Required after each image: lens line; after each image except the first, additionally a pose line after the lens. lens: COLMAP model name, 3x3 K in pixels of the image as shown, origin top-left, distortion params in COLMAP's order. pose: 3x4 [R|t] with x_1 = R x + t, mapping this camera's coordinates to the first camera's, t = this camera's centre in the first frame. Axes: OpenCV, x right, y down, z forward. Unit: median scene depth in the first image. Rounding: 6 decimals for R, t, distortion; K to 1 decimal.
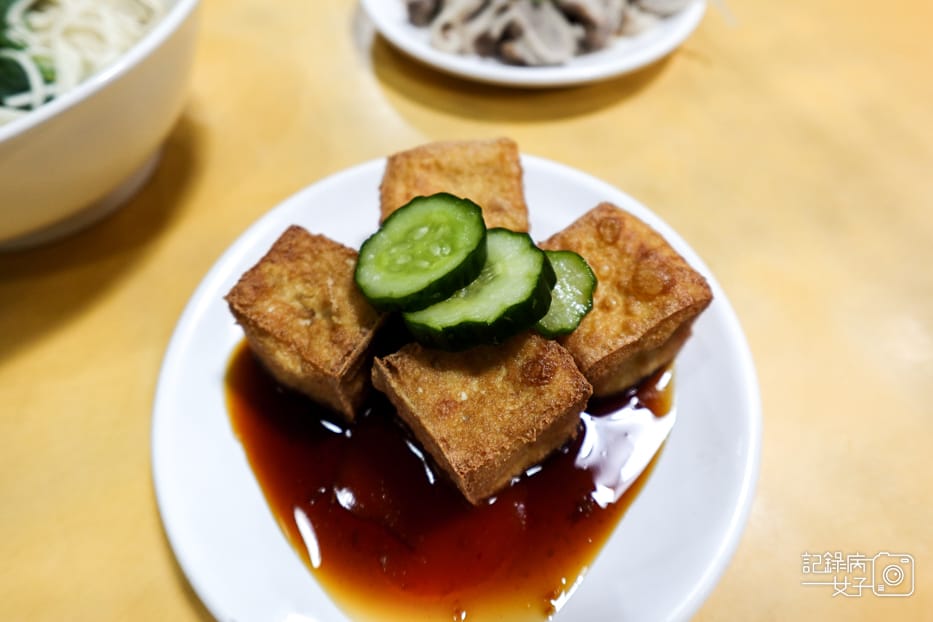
lens RADIAL K [[543.0, 0, 466.5], [0, 543.0, 311.0], [0, 0, 1]] dist [0.011258, 0.000560]
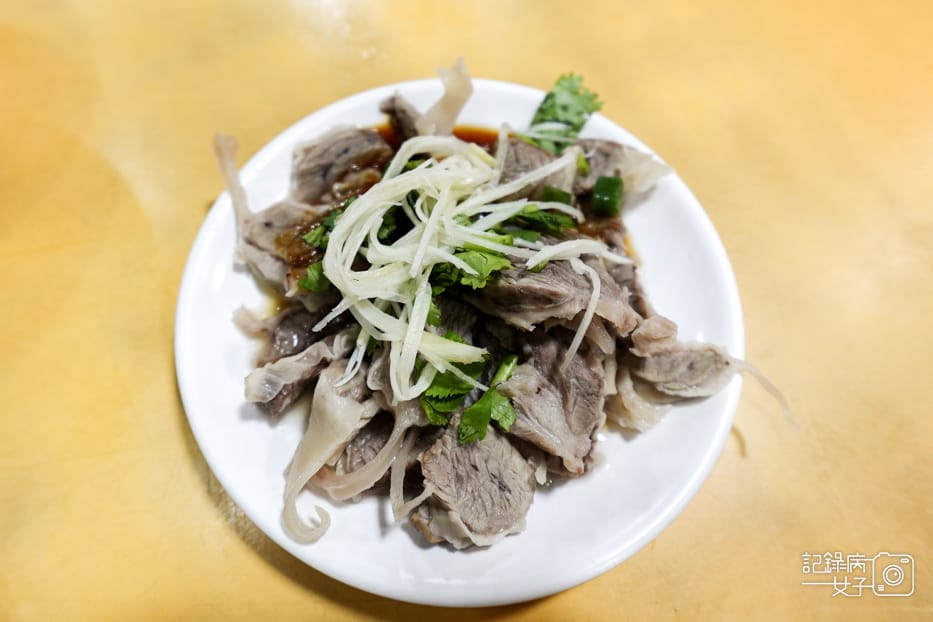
lens RADIAL K [[543.0, 0, 466.5], [0, 543.0, 311.0], [0, 0, 1]] dist [0.011258, 0.000560]
pose [[0.998142, -0.024402, 0.055833, 0.175166], [0.016912, 0.991252, 0.130898, -1.368714], [-0.058539, -0.129710, 0.989822, 0.798190]]
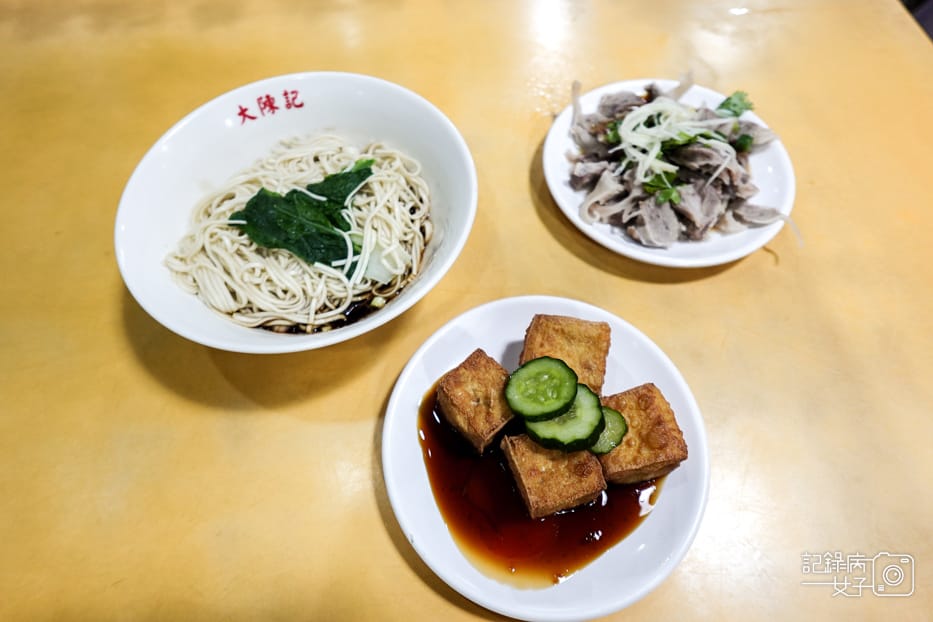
lens RADIAL K [[543.0, 0, 466.5], [0, 543.0, 311.0], [0, 0, 1]] dist [0.011258, 0.000560]
pose [[0.951903, 0.267341, -0.149695, -0.122440], [-0.259824, 0.963254, 0.068075, -0.438033], [0.162394, -0.025907, 0.986386, -0.949845]]
